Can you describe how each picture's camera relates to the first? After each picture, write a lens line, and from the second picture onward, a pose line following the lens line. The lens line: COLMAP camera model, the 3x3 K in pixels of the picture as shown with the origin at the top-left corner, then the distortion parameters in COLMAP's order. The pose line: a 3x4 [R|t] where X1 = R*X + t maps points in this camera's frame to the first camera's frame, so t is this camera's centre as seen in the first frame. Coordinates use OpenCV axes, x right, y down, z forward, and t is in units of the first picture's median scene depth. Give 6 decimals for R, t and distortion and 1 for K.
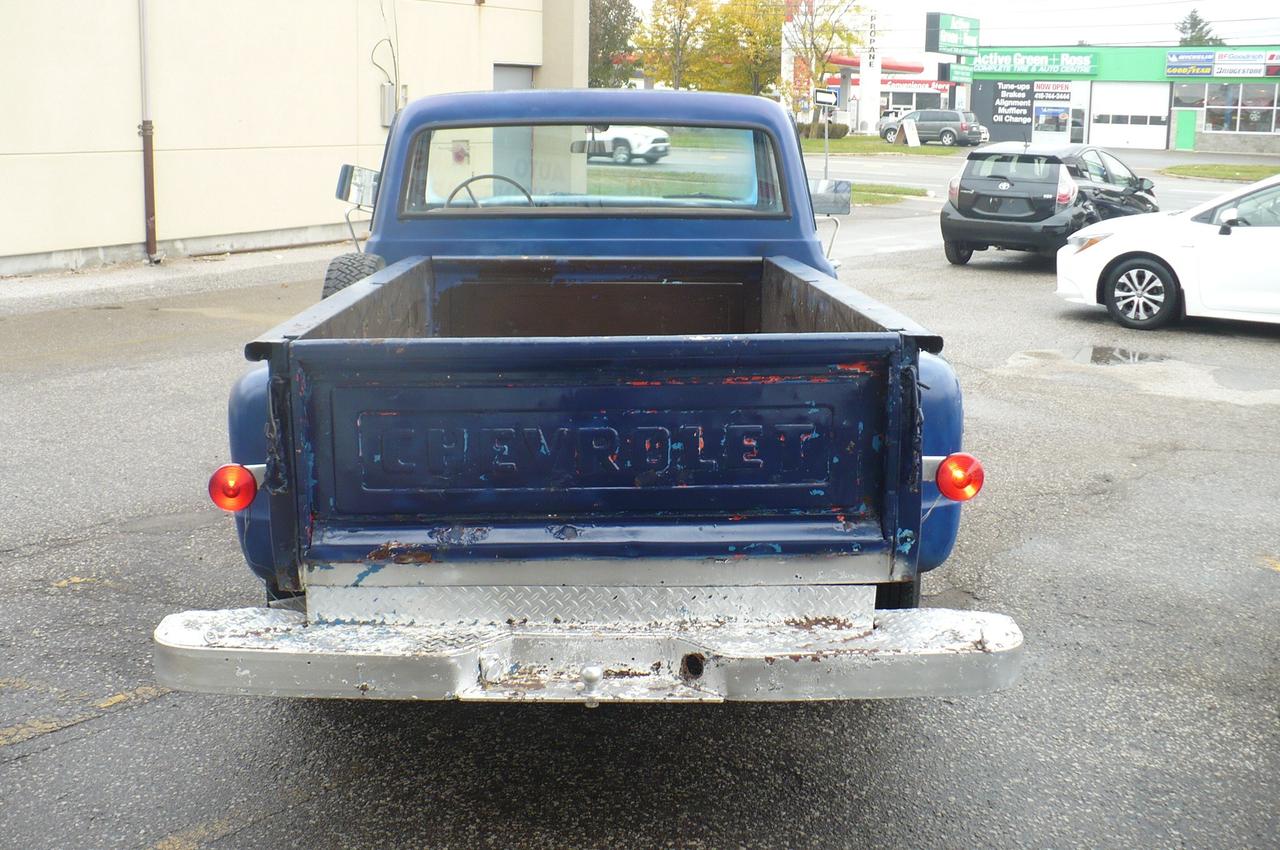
lens RADIAL K [[1413.1, 0, 618.2], [0, 1413.1, 390.6], [0, 0, 1]] dist [-0.290783, 0.476881]
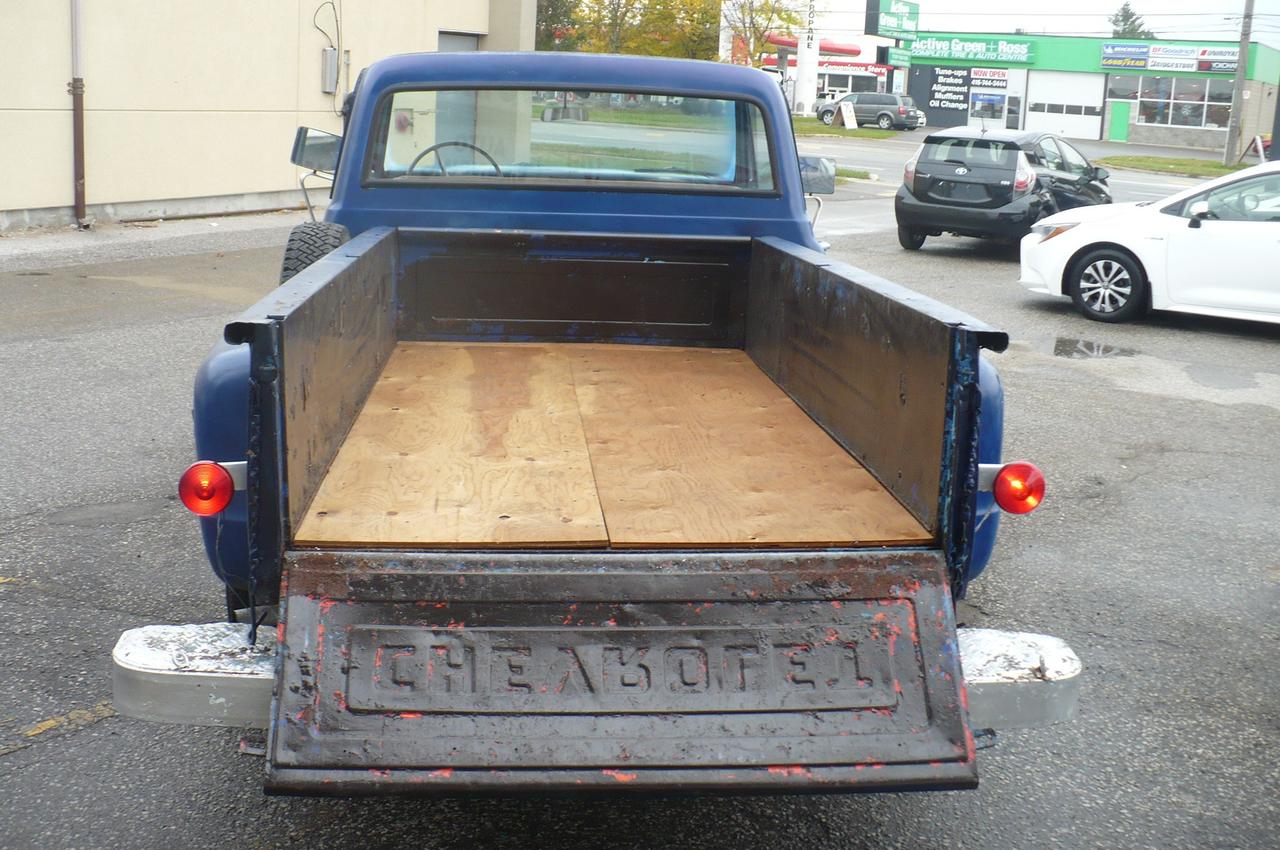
lens RADIAL K [[1413.1, 0, 618.2], [0, 1413.1, 390.6], [0, 0, 1]] dist [-0.290783, 0.476881]
pose [[0.998370, 0.020963, 0.053077, -0.032545], [-0.021863, 0.999626, 0.016432, -0.007829], [-0.052713, -0.017566, 0.998455, 0.071119]]
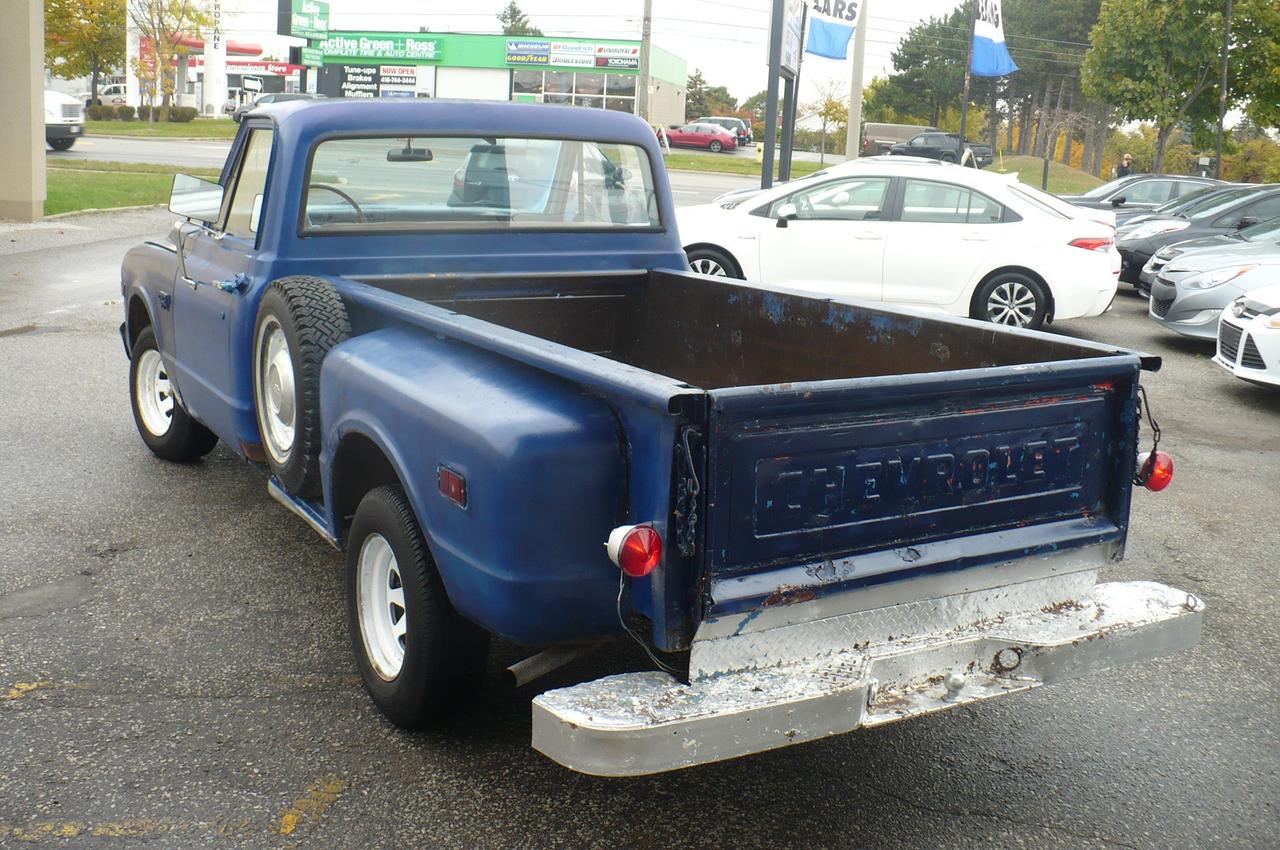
lens RADIAL K [[1413.1, 0, 618.2], [0, 1413.1, 390.6], [0, 0, 1]] dist [-0.290783, 0.476881]
pose [[0.885543, -0.055992, 0.461170, -0.348697], [0.049801, 0.998431, 0.025593, -0.030047], [-0.461880, 0.000303, 0.886943, 0.081506]]
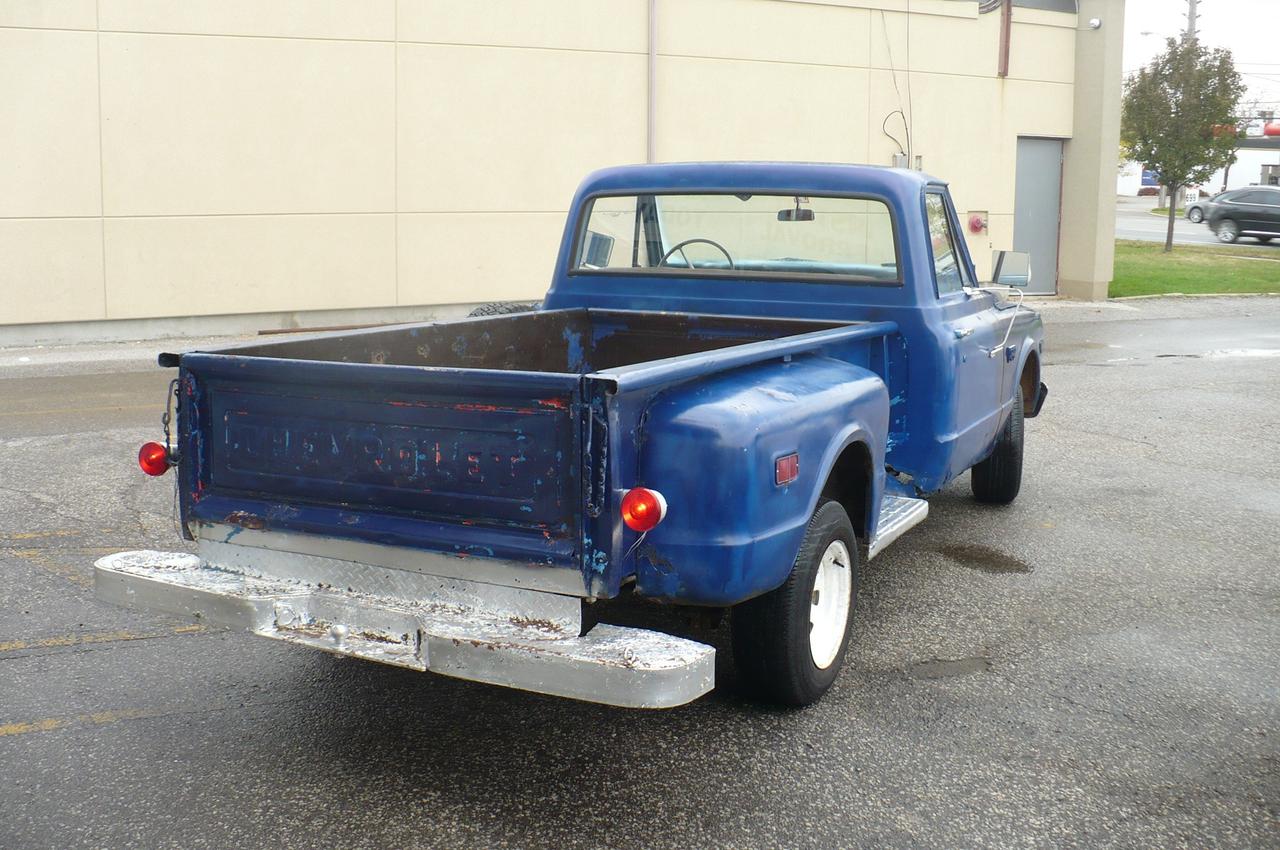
lens RADIAL K [[1413.1, 0, 618.2], [0, 1413.1, 390.6], [0, 0, 1]] dist [-0.290783, 0.476881]
pose [[0.889614, 0.064308, -0.452162, 0.358043], [-0.086049, 0.995907, -0.027657, 0.000501], [0.448533, 0.063512, 0.891507, -0.005398]]
